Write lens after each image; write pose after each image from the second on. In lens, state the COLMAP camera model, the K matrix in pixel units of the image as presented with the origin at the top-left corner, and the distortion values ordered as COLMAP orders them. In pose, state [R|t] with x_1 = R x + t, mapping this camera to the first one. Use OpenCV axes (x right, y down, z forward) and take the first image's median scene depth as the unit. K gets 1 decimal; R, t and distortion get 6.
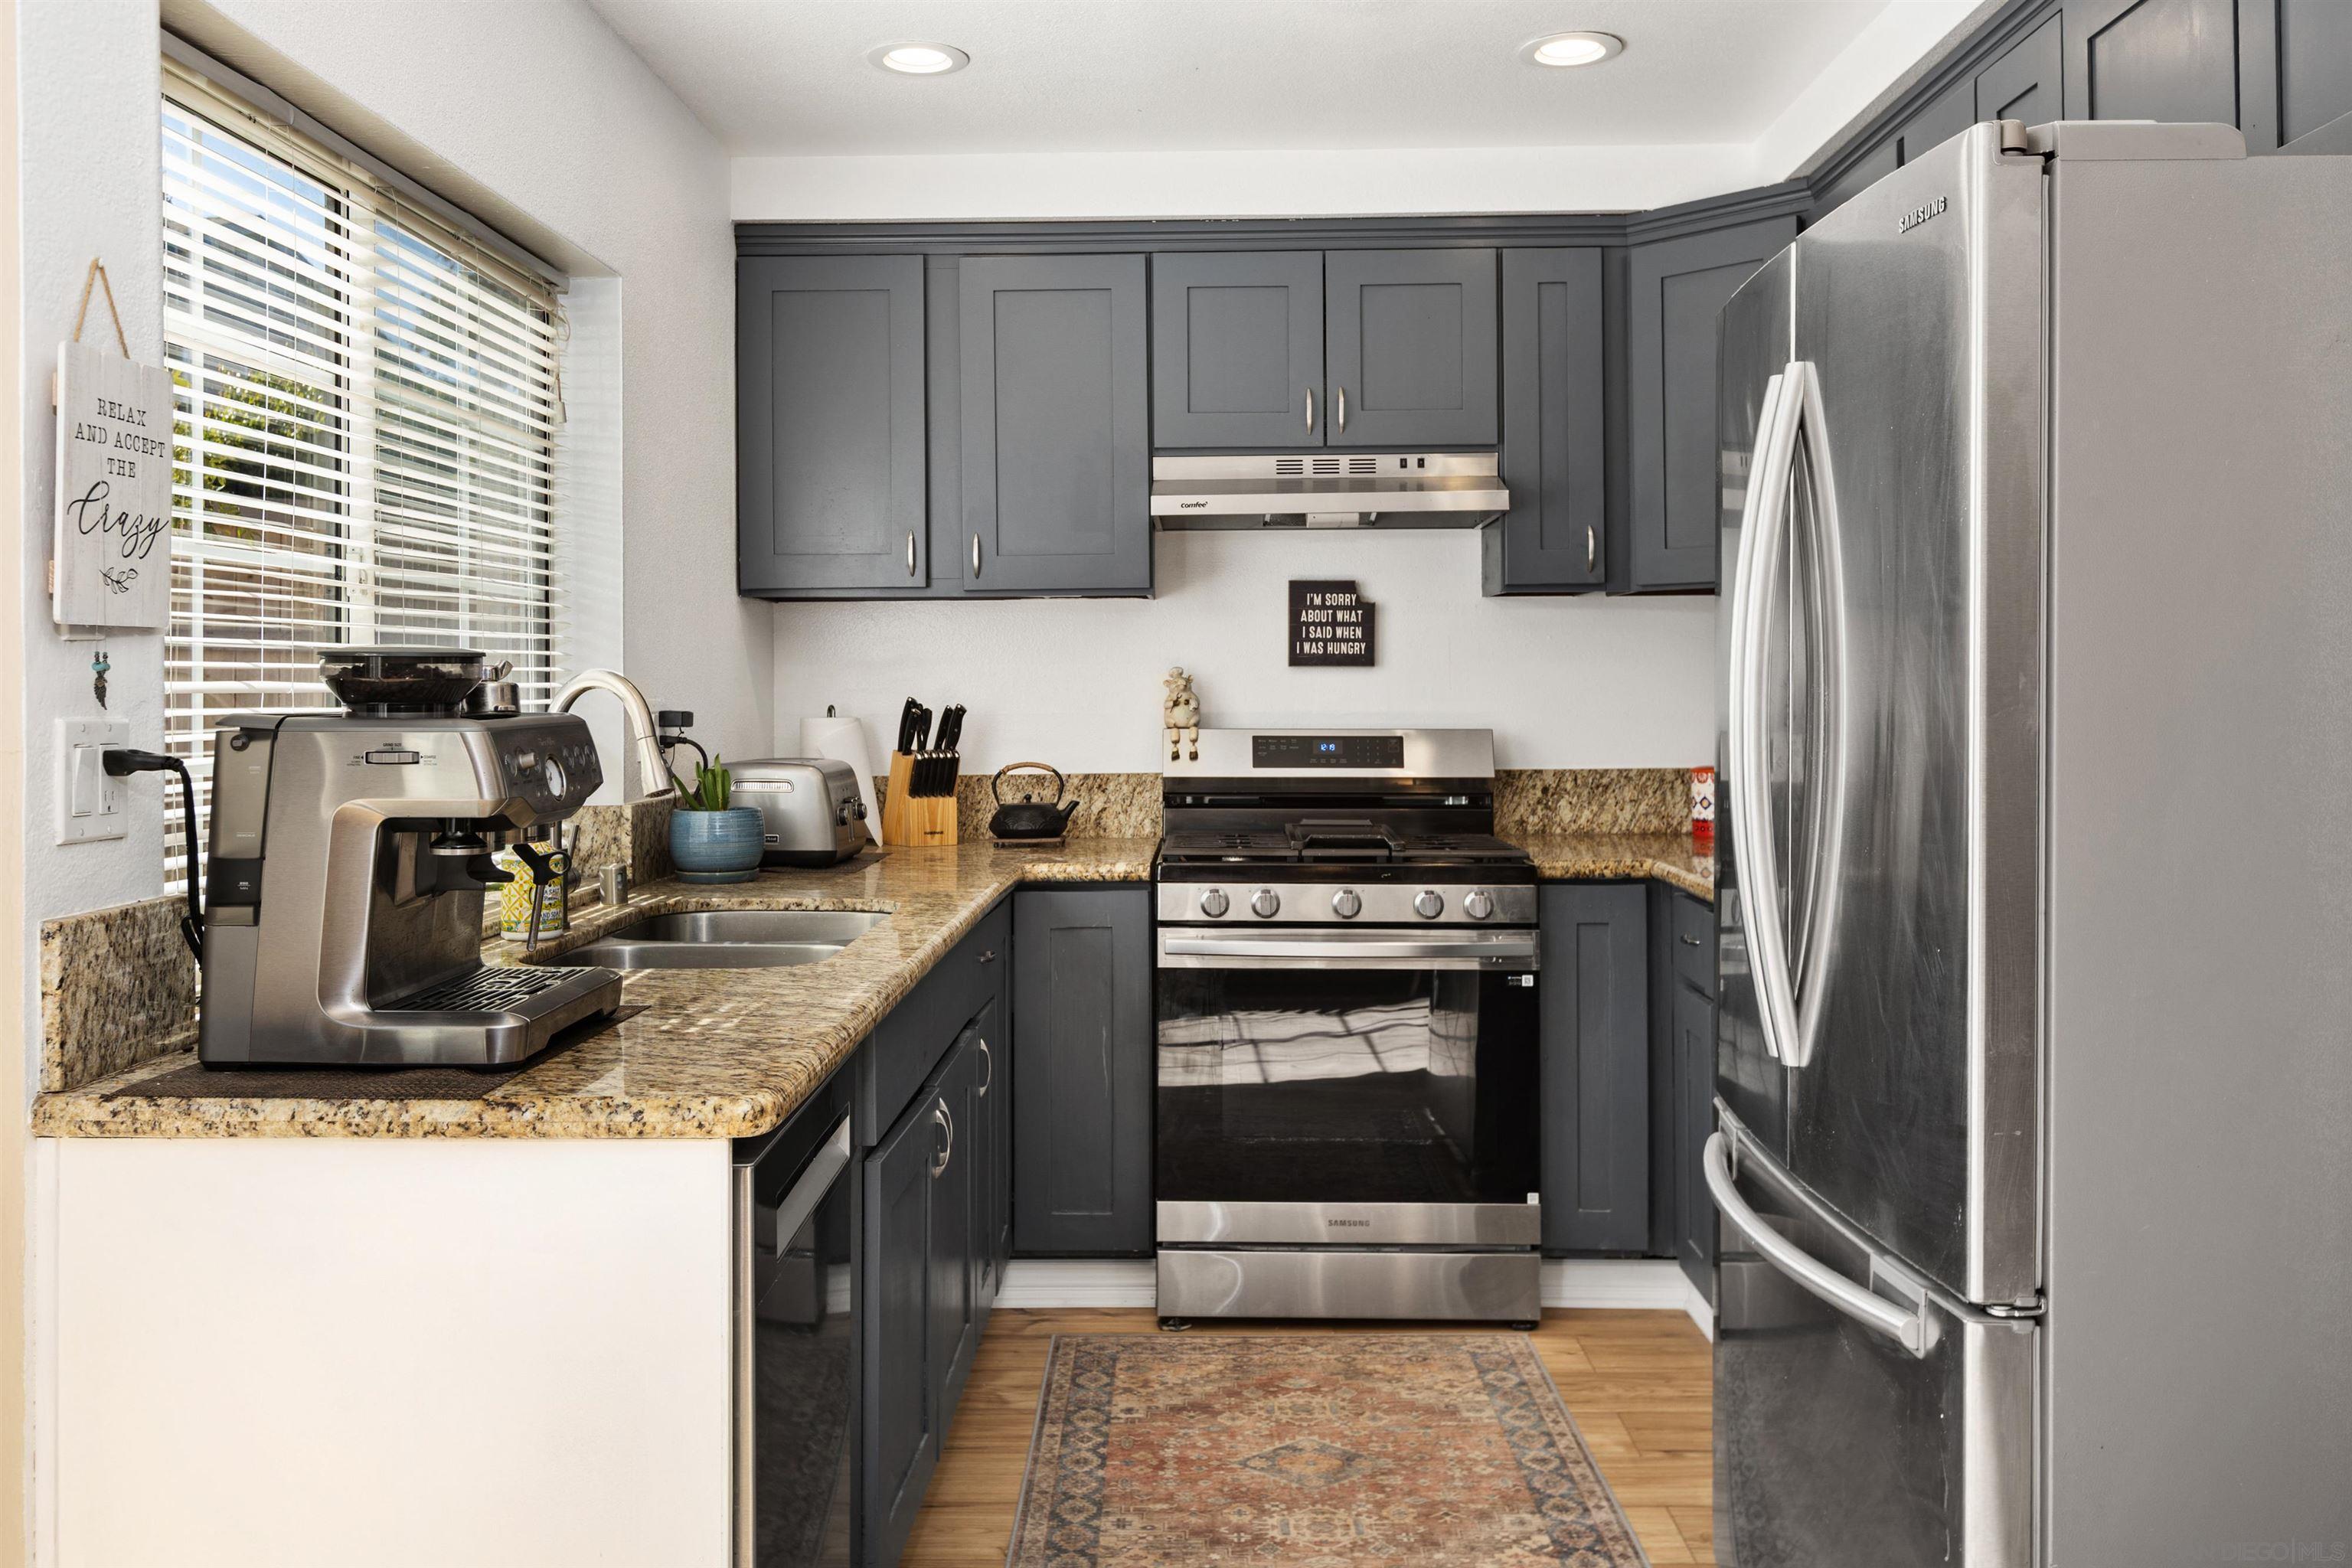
lens RADIAL K [[1887.4, 0, 1180.1], [0, 1887.4, 670.2], [0, 0, 1]] dist [0.014822, -0.008725]
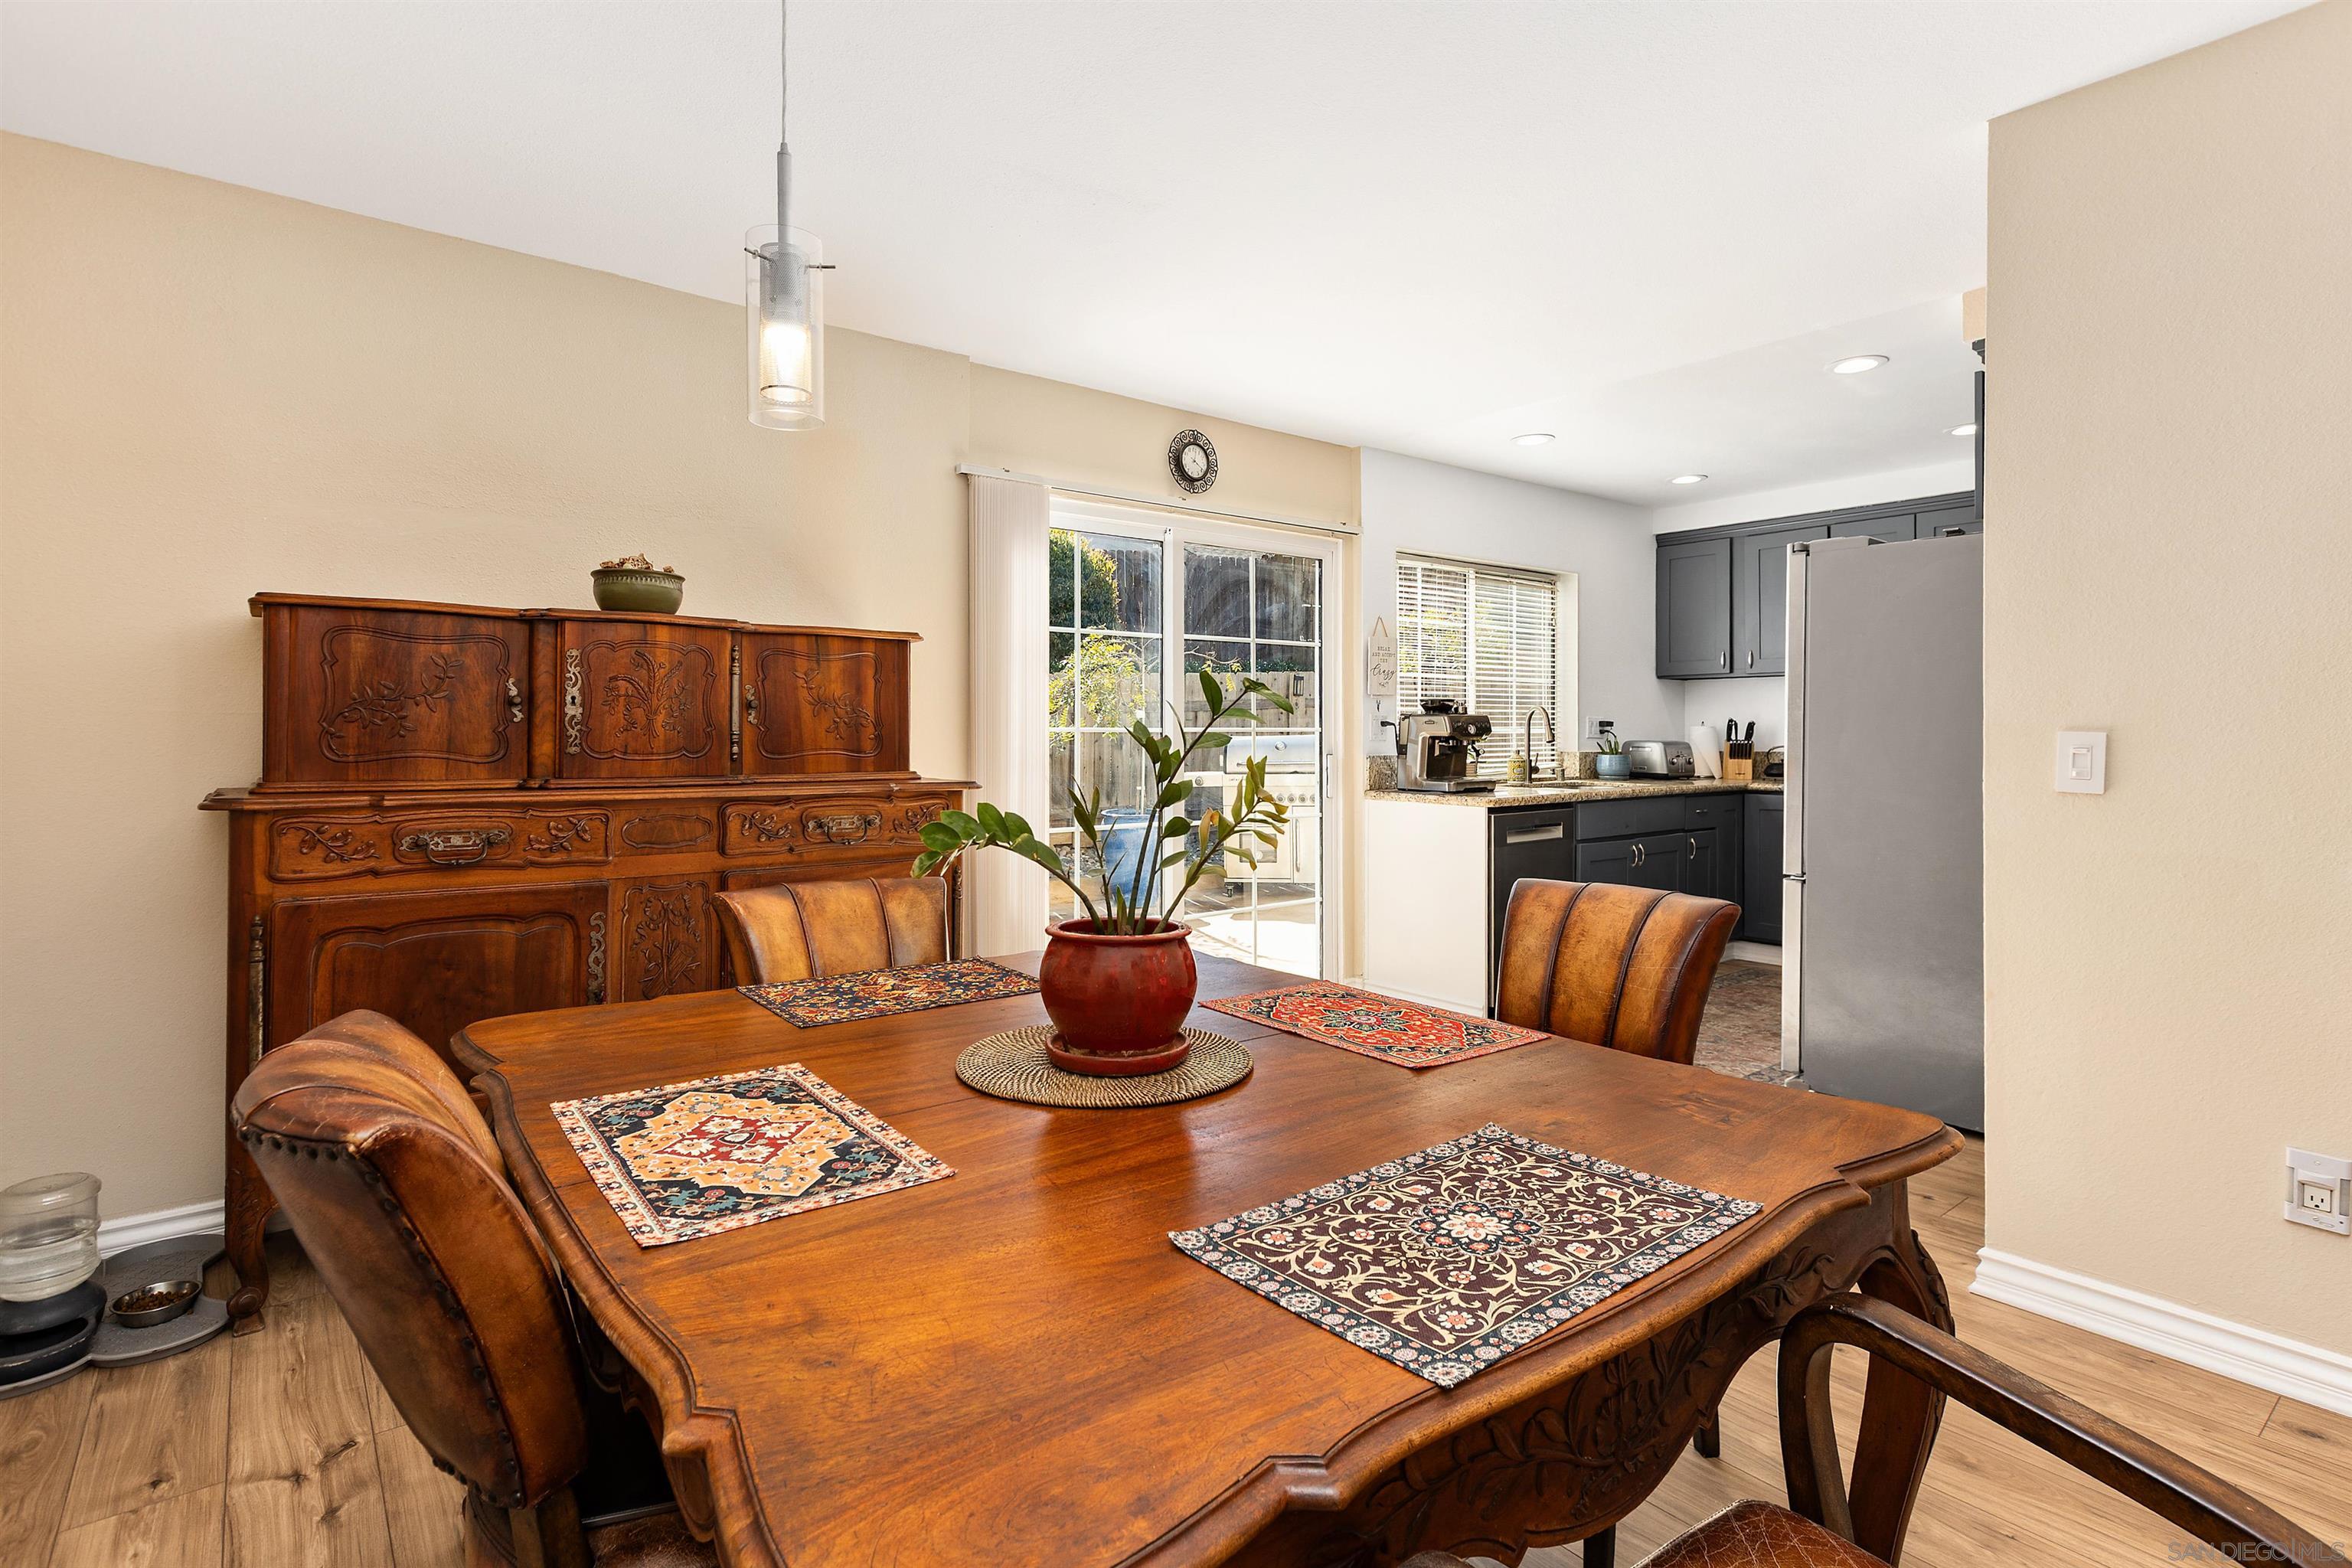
lens RADIAL K [[1146.3, 0, 1137.0], [0, 1146.3, 730.6], [0, 0, 1]] dist [-0.003956, -0.000164]
pose [[0.620002, 0.008065, -0.784559, 0.609263], [-0.000303, 0.999950, 0.010041, 0.017729], [0.784600, -0.005988, 0.619973, -0.584520]]
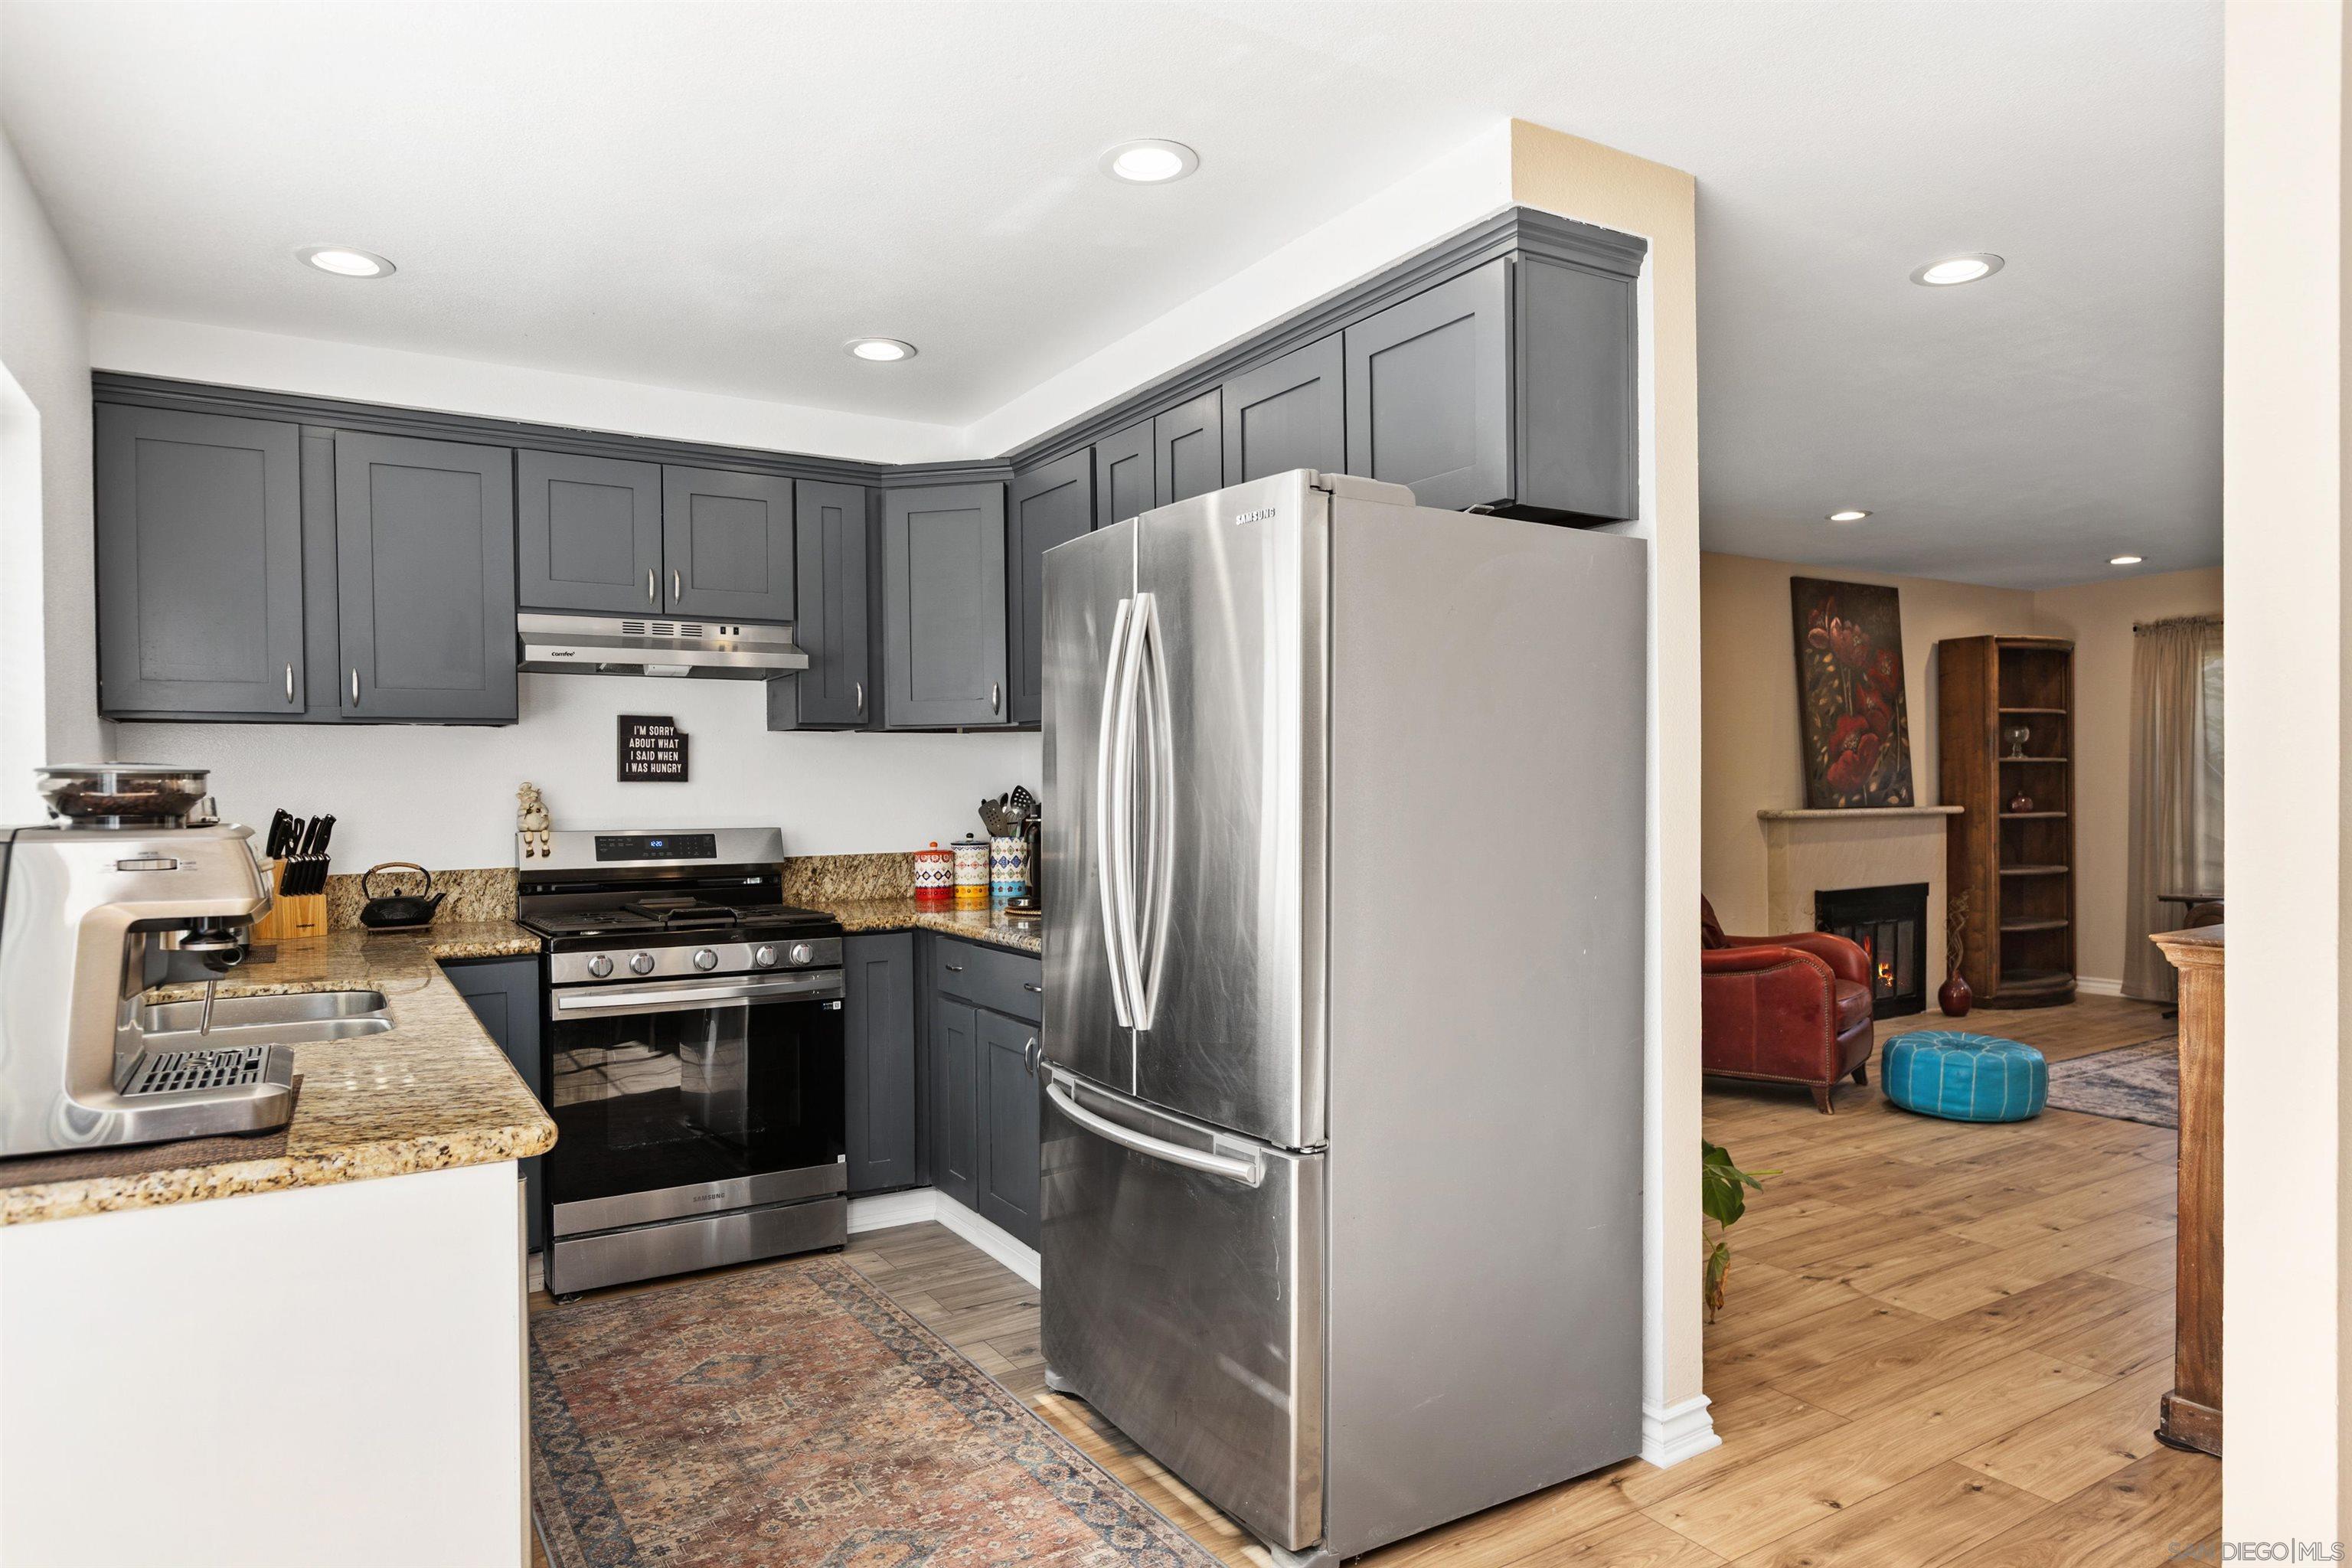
lens RADIAL K [[1392.1, 0, 1169.3], [0, 1392.1, 803.3], [0, 0, 1]] dist [0.004434, -0.003778]
pose [[0.839071, -0.007951, 0.543963, -0.168396], [0.000607, 0.999906, 0.013678, -0.000295], [-0.544021, -0.011147, 0.838998, -0.003569]]
